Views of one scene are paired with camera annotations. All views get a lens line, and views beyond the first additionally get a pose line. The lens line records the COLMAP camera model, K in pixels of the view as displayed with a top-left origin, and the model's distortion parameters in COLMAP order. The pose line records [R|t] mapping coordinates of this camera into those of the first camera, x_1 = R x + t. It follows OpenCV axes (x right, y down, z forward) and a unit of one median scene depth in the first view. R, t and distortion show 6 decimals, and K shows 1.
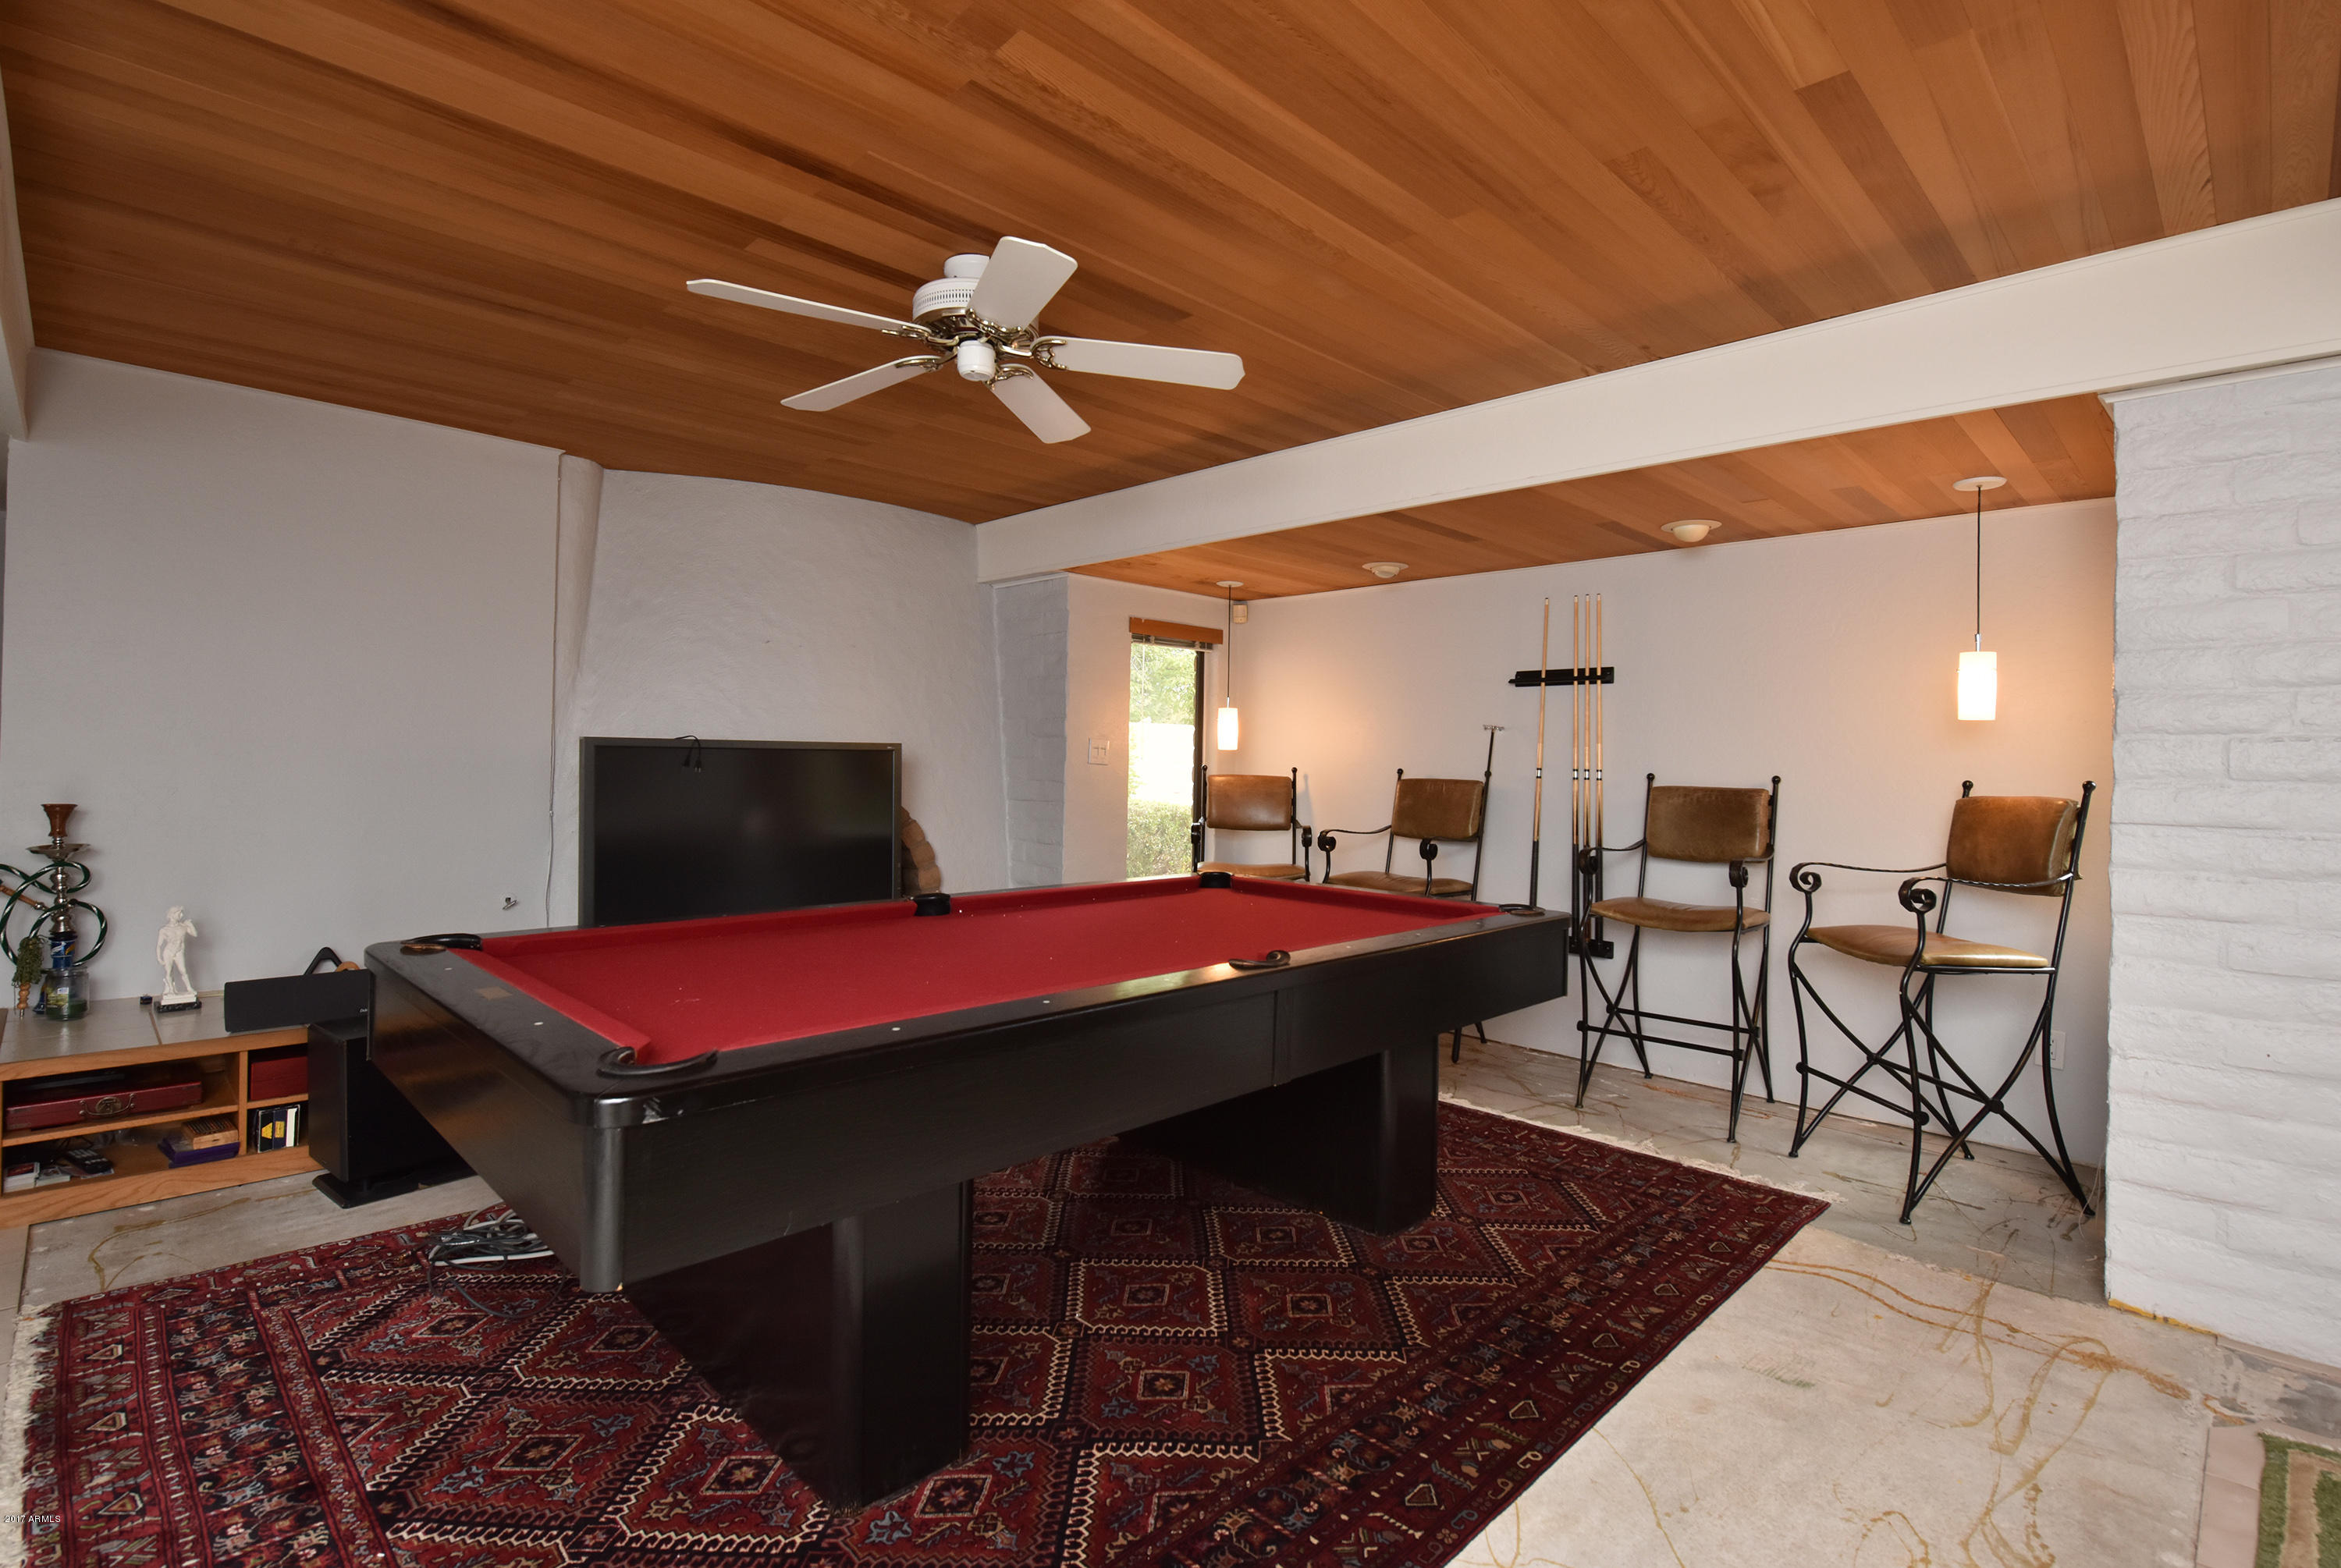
lens RADIAL K [[1121.9, 0, 1176.9], [0, 1121.9, 731.2], [0, 0, 1]] dist [0.016339, -0.000051]
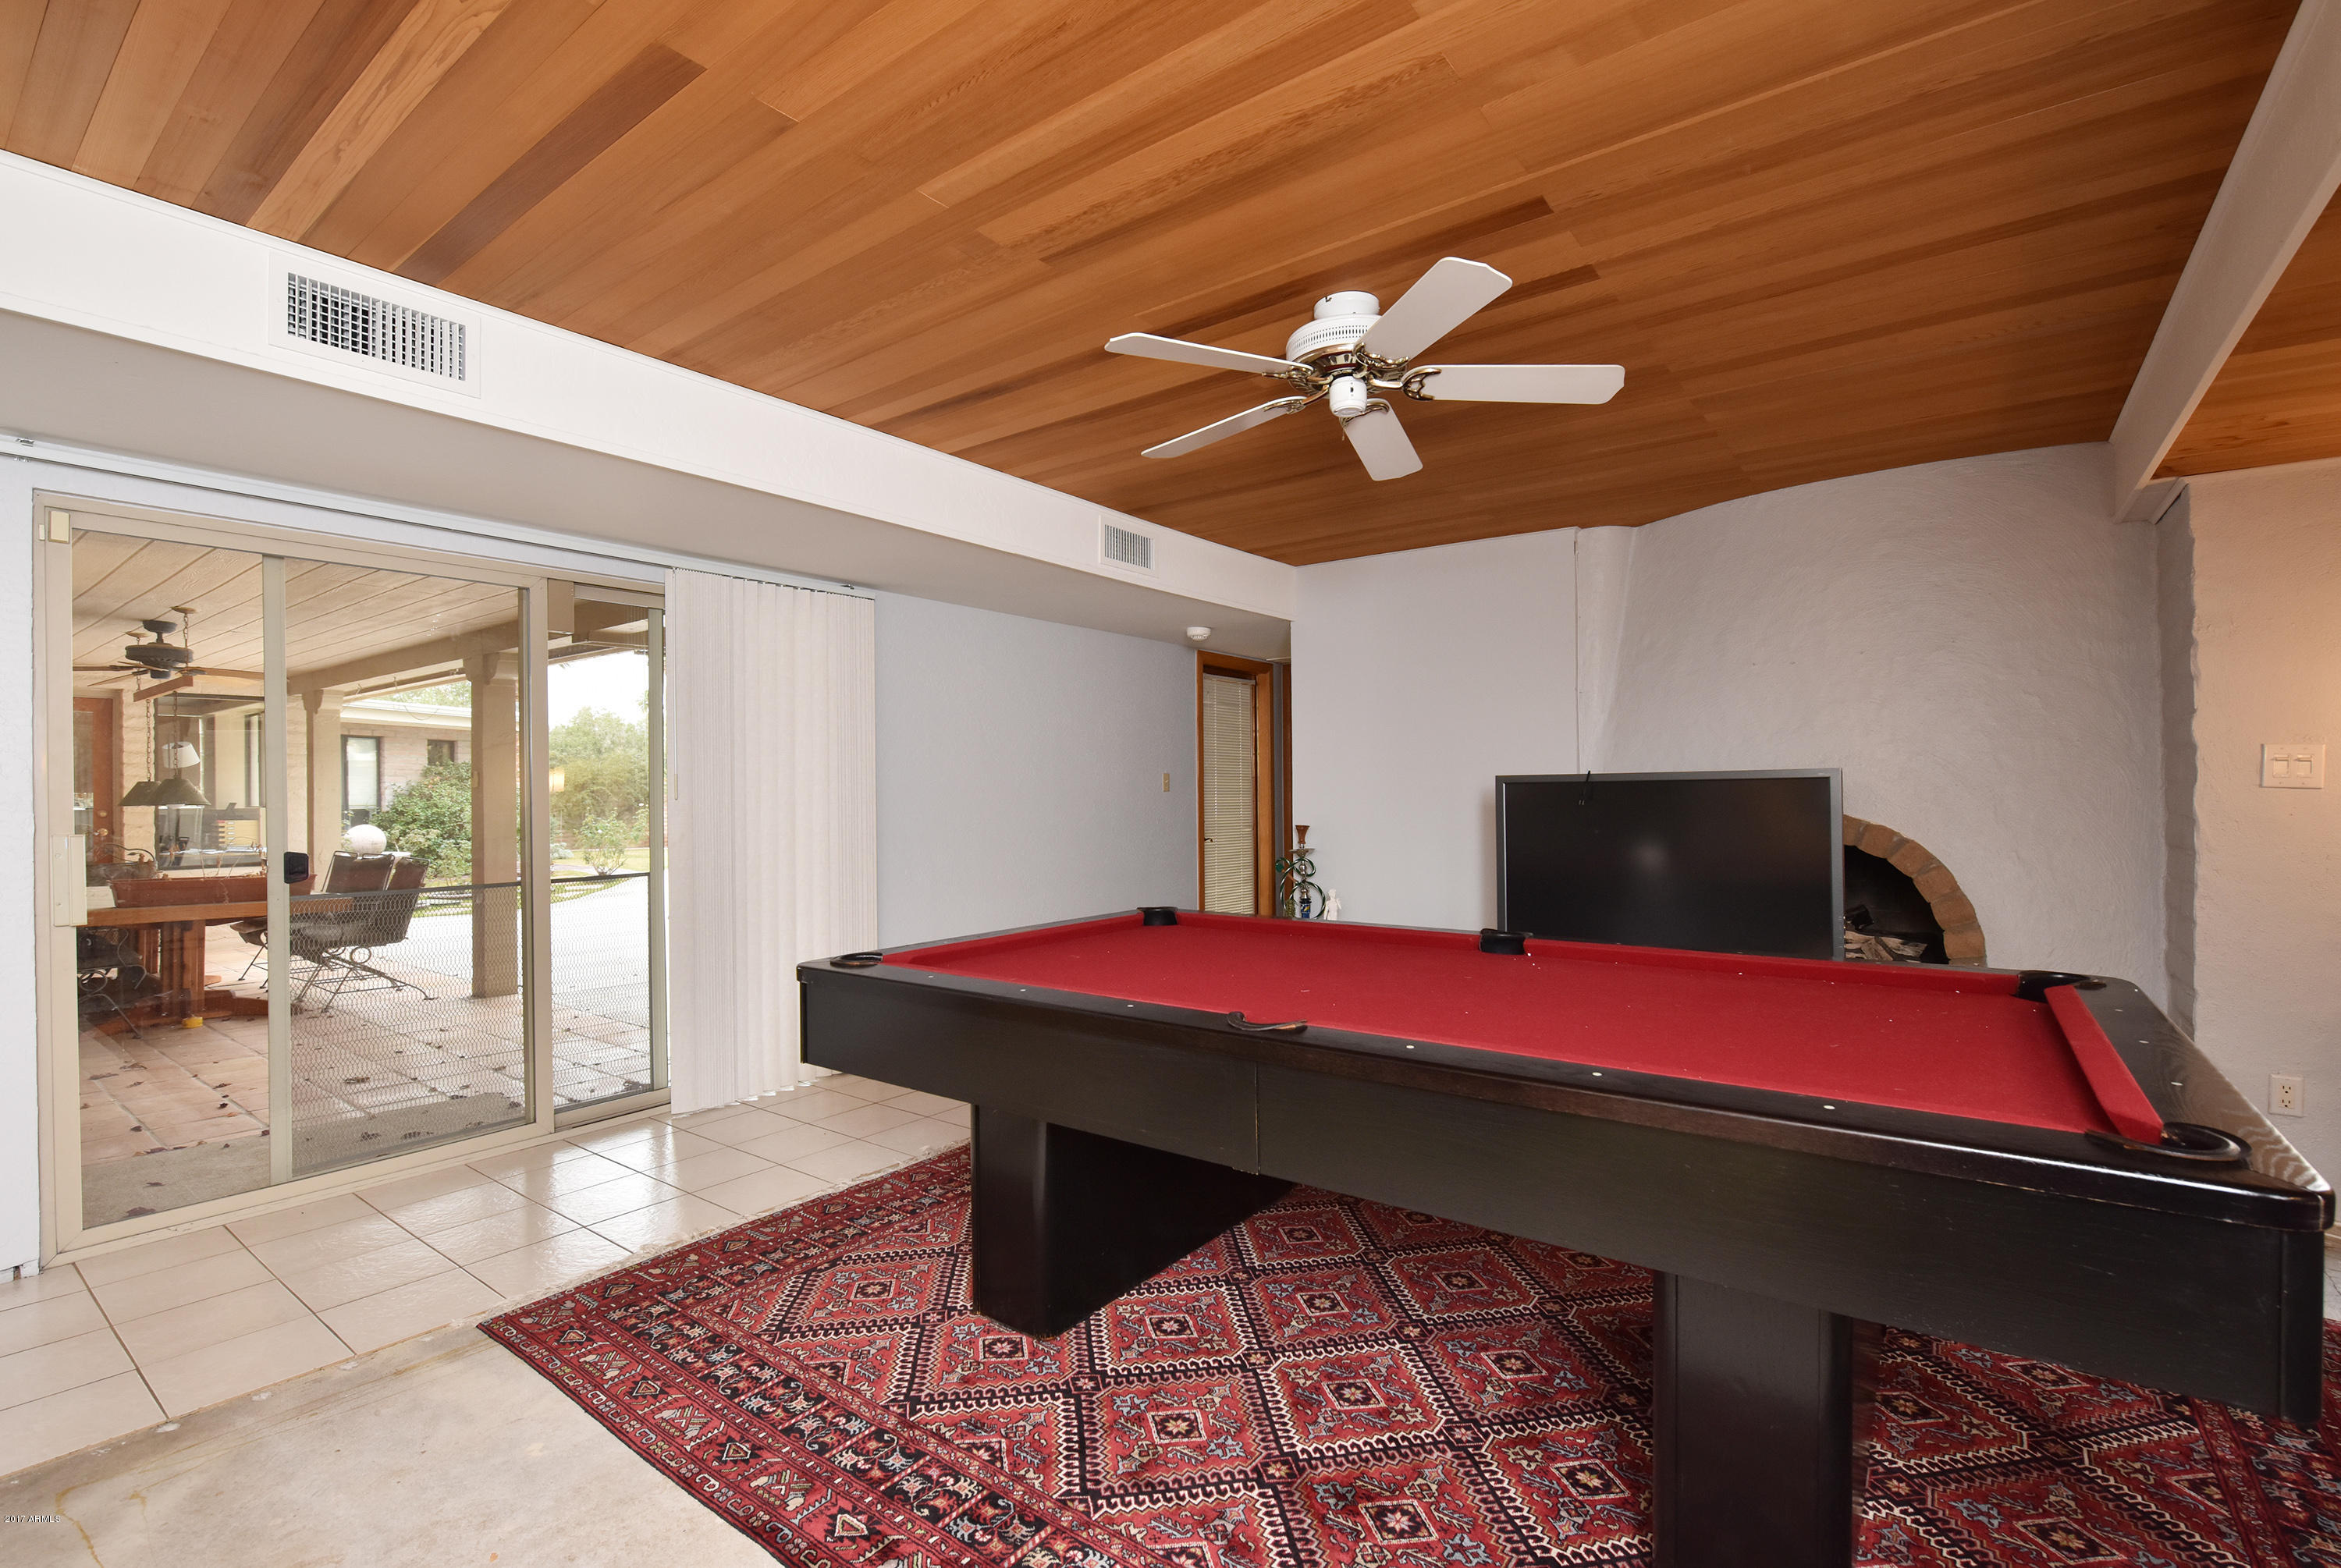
lens RADIAL K [[1037.3, 0, 1170.5], [0, 1037.3, 784.0], [0, 0, 1]] dist [0.000164, 0.000375]
pose [[0.149428, -0.023591, -0.988491, 0.574186], [0.038979, 0.999079, -0.017951, 0.021285], [0.988004, -0.035848, 0.150210, 0.560320]]
